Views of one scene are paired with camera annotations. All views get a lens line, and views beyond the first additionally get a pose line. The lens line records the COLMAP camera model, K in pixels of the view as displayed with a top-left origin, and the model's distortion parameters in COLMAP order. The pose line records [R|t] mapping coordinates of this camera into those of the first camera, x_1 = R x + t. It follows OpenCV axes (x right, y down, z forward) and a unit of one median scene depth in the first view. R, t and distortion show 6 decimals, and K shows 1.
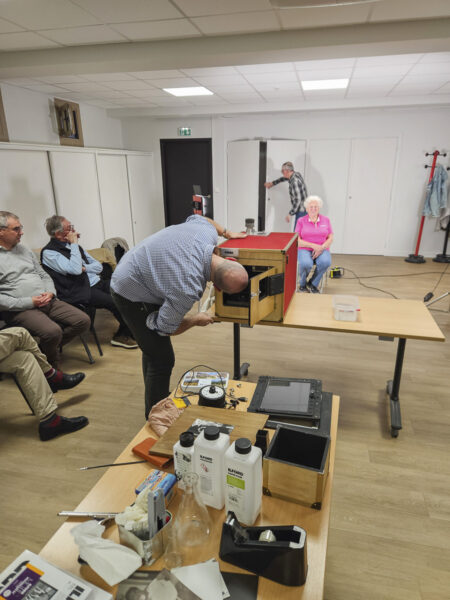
lens RADIAL K [[399.8, 0, 225.0], [0, 399.8, 300.0], [0, 0, 1]] dist [0.001885, 0.000428]
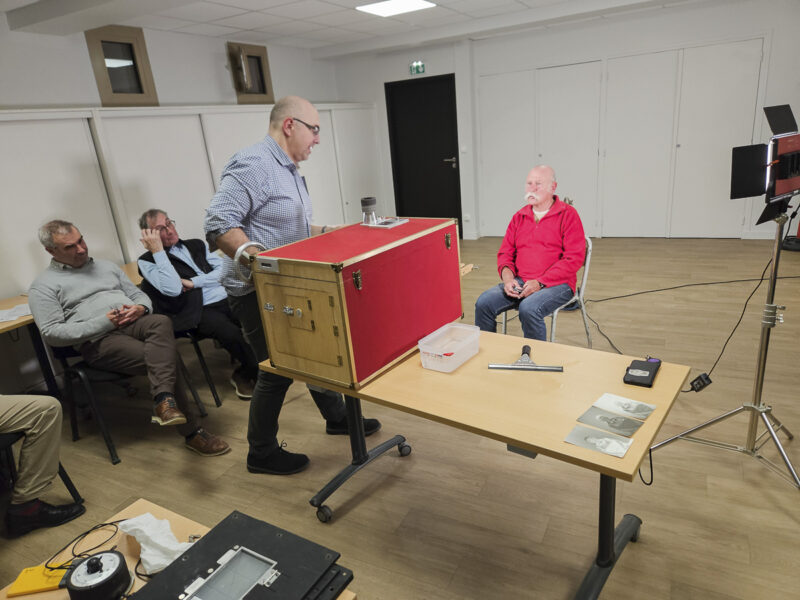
lens RADIAL K [[533.1, 0, 400.0], [0, 533.1, 300.0], [0, 0, 1]] dist [0.056812, -0.049866]
pose [[0.965429, 0.003854, -0.260639, 0.127040], [-0.002823, 0.999987, 0.004329, -0.025543], [0.260652, -0.003444, 0.965427, 0.099915]]
